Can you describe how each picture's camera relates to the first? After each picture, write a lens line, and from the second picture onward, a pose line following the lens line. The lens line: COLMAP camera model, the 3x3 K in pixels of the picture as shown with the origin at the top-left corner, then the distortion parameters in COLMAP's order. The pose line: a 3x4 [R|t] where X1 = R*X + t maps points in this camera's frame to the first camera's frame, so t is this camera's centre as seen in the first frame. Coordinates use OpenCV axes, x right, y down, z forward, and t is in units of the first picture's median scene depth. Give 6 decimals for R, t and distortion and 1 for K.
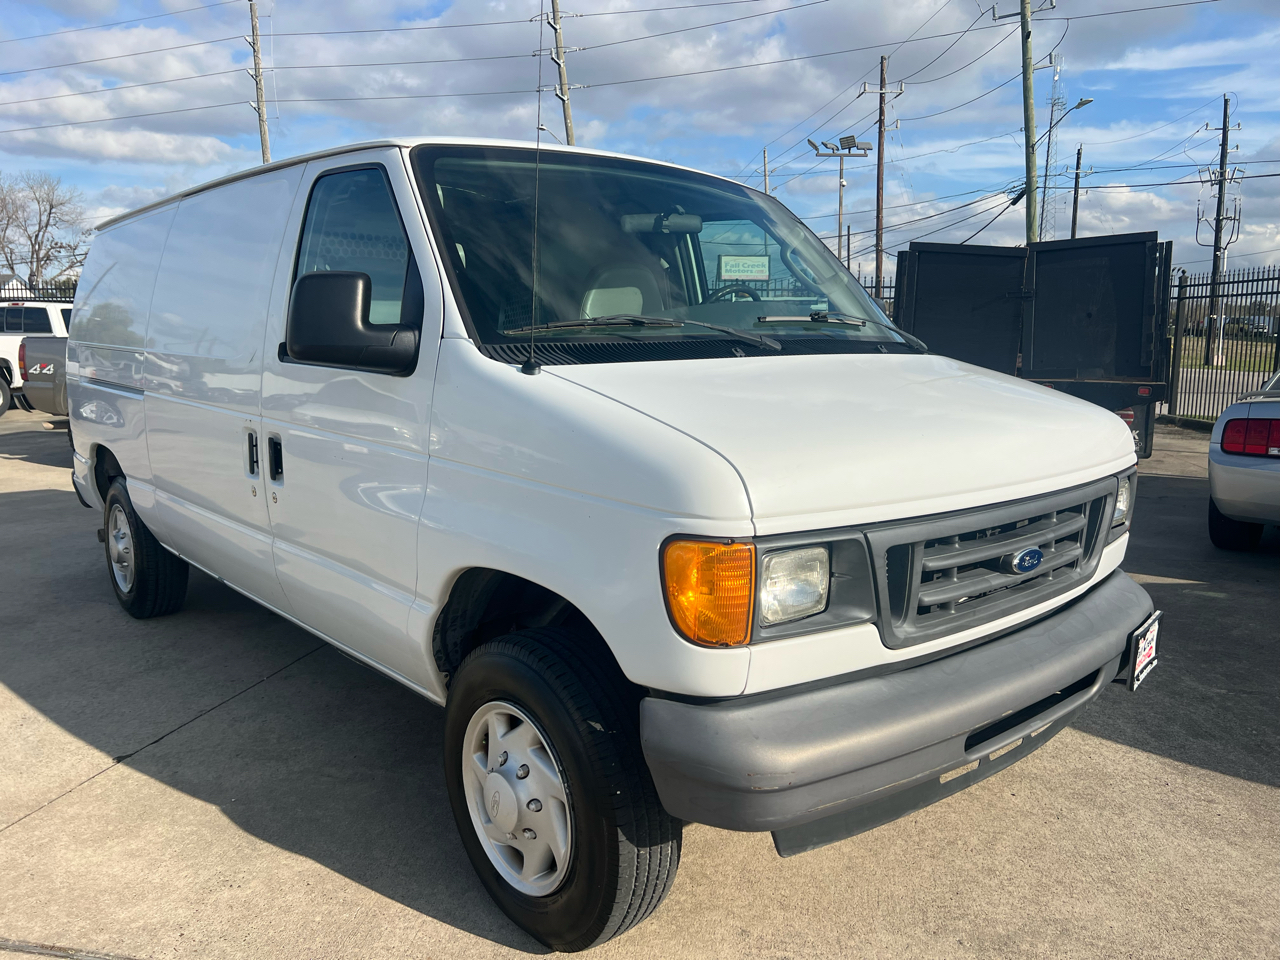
lens RADIAL K [[975.7, 0, 662.0], [0, 975.7, 472.3], [0, 0, 1]] dist [0.039640, -0.042526]
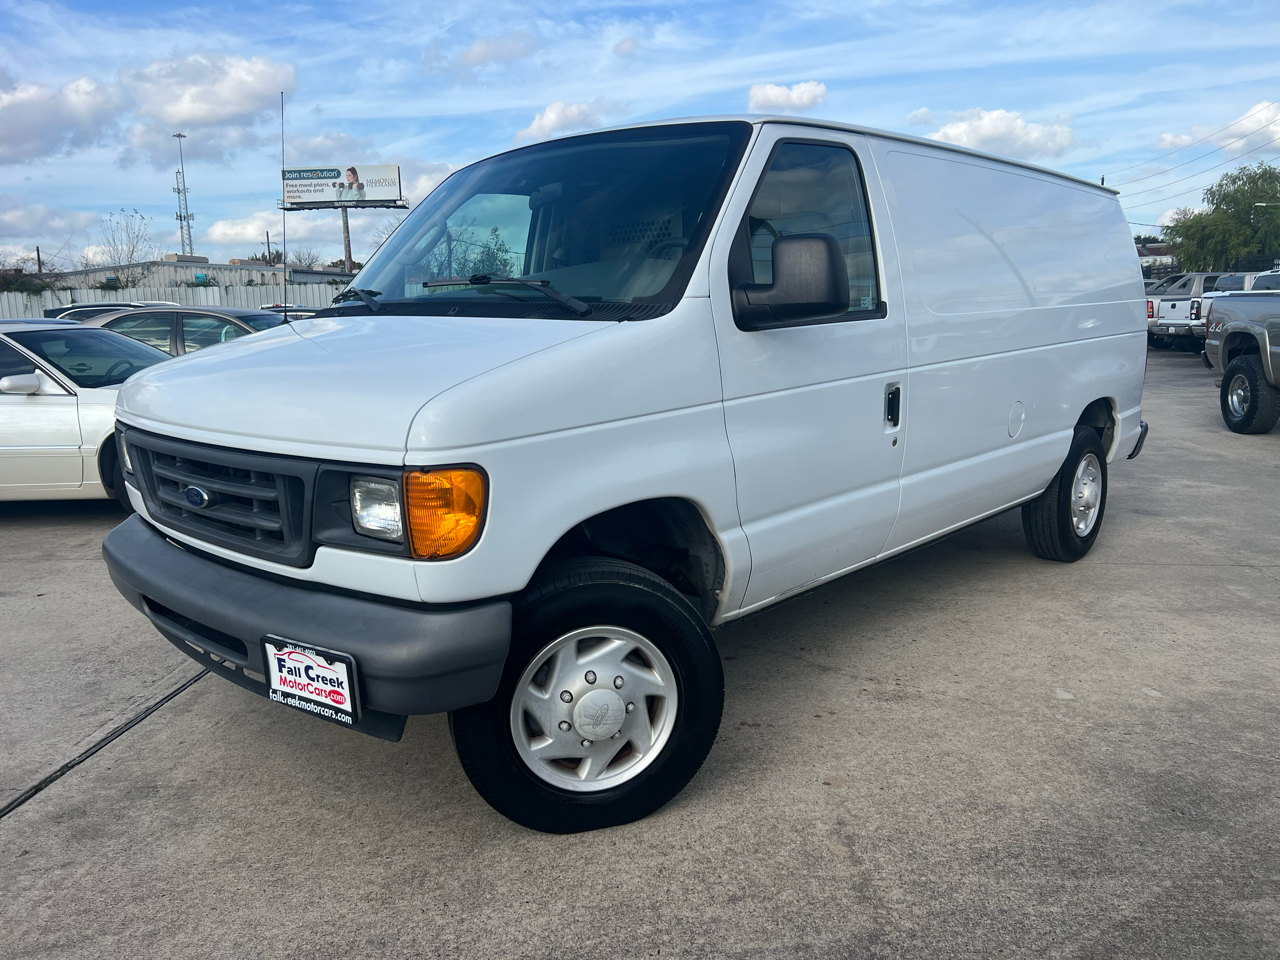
lens RADIAL K [[975.7, 0, 639.8], [0, 975.7, 465.9], [0, 0, 1]] dist [0.039640, -0.042526]
pose [[0.076868, 0.149238, -0.985809, 1.164610], [-0.115347, 0.983426, 0.139884, -0.126319], [0.990347, 0.102958, 0.092808, 1.067108]]
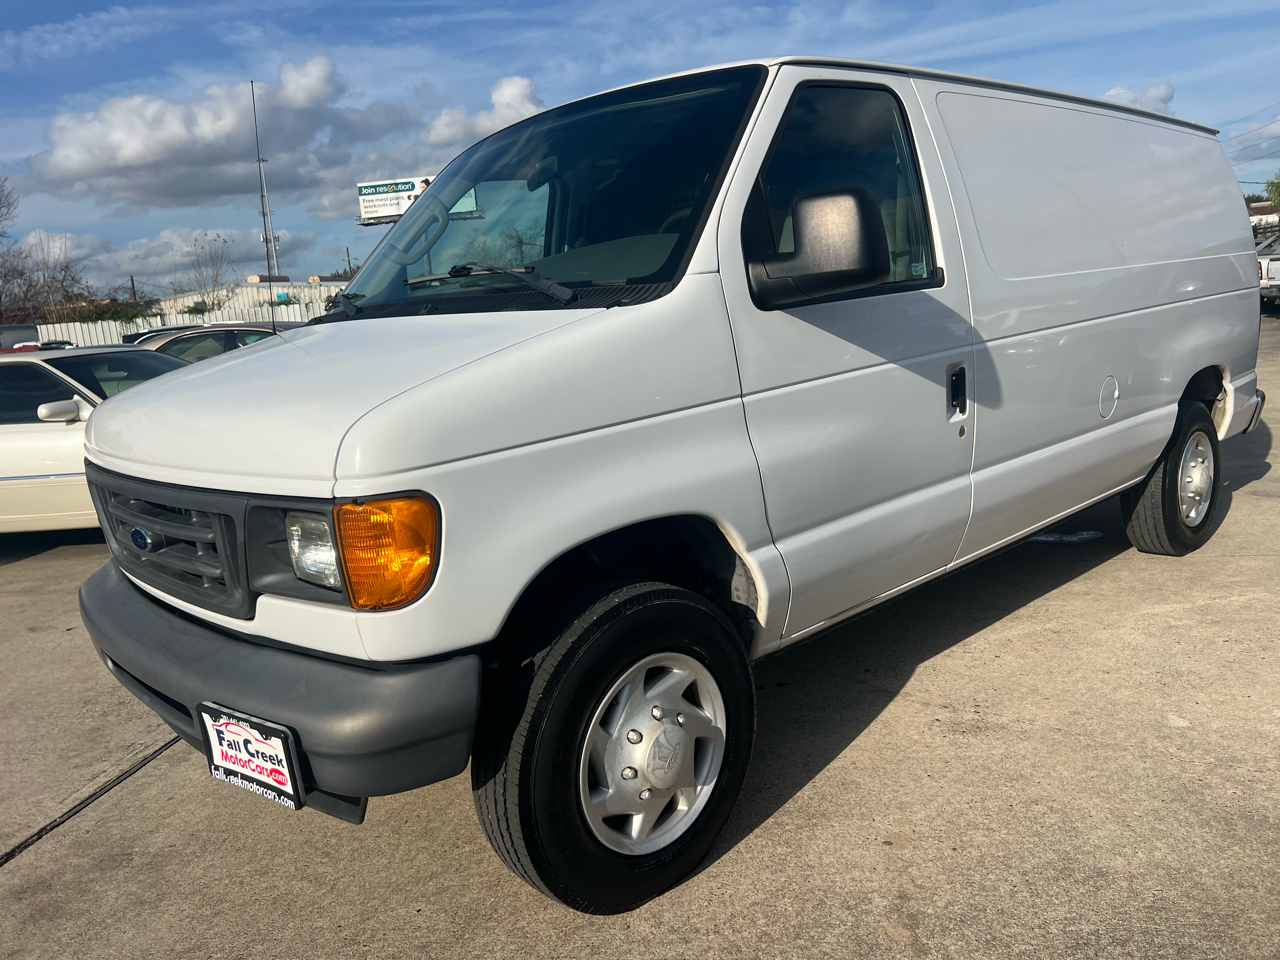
lens RADIAL K [[975.7, 0, 655.8], [0, 975.7, 487.1], [0, 0, 1]] dist [0.039640, -0.042526]
pose [[0.011911, 0.171864, -0.985049, 1.028860], [-0.057660, 0.983597, 0.170914, -0.124746], [0.998265, 0.054762, 0.021626, 1.140528]]
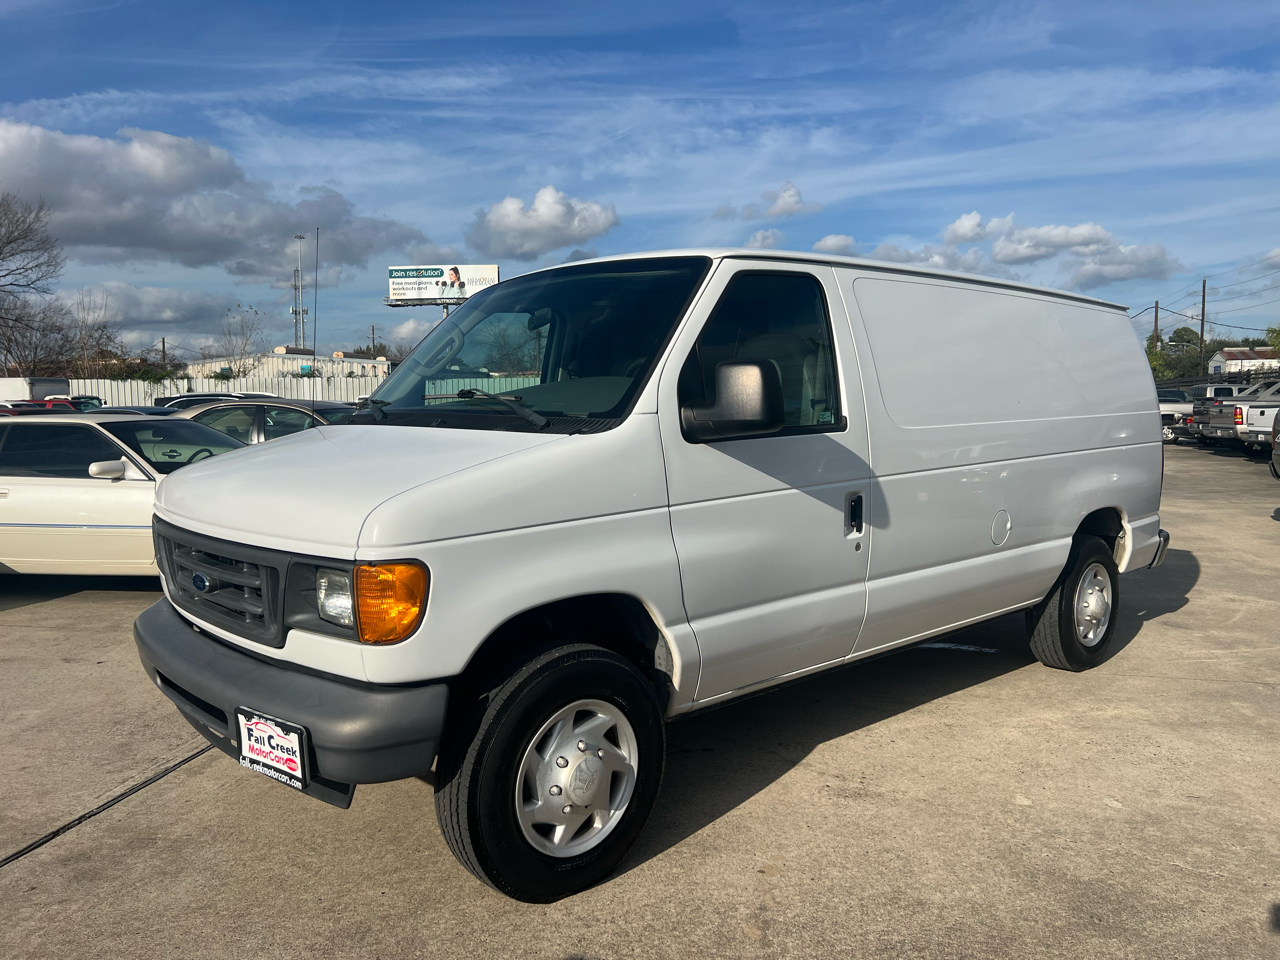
lens RADIAL K [[975.7, 0, 646.6], [0, 975.7, 483.2], [0, 0, 1]] dist [0.039640, -0.042526]
pose [[-0.009566, 0.073557, -0.997245, 1.255043], [-0.130528, 0.988666, 0.074176, -0.162387], [0.991398, 0.130878, 0.000143, 1.193186]]
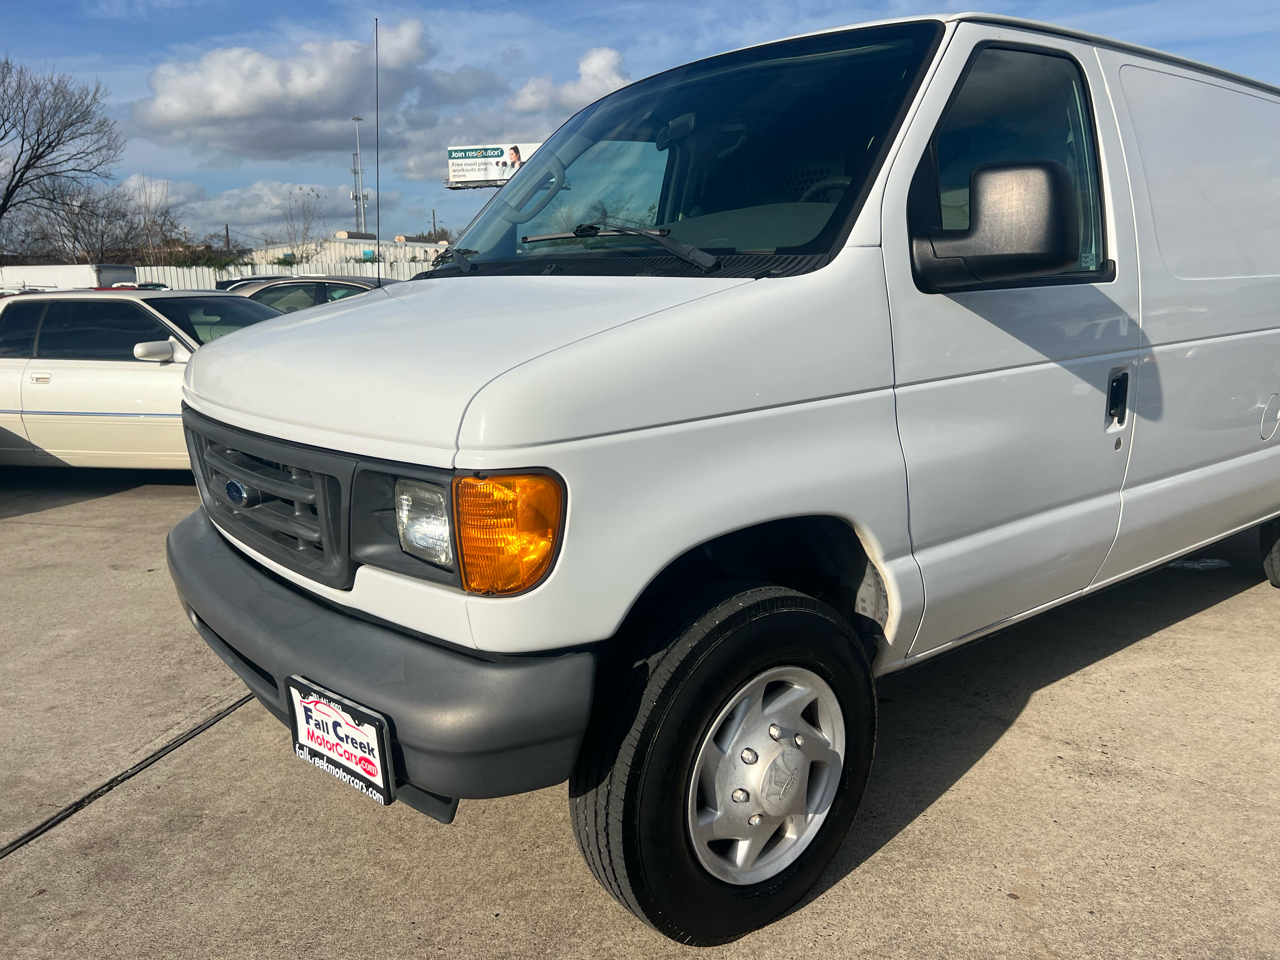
lens RADIAL K [[975.7, 0, 649.1], [0, 975.7, 483.8], [0, 0, 1]] dist [0.039640, -0.042526]
pose [[-0.070184, 0.186911, -0.979866, 0.962728], [-0.122380, 0.973255, 0.194416, -0.115102], [0.989999, 0.133561, -0.045433, 1.092250]]
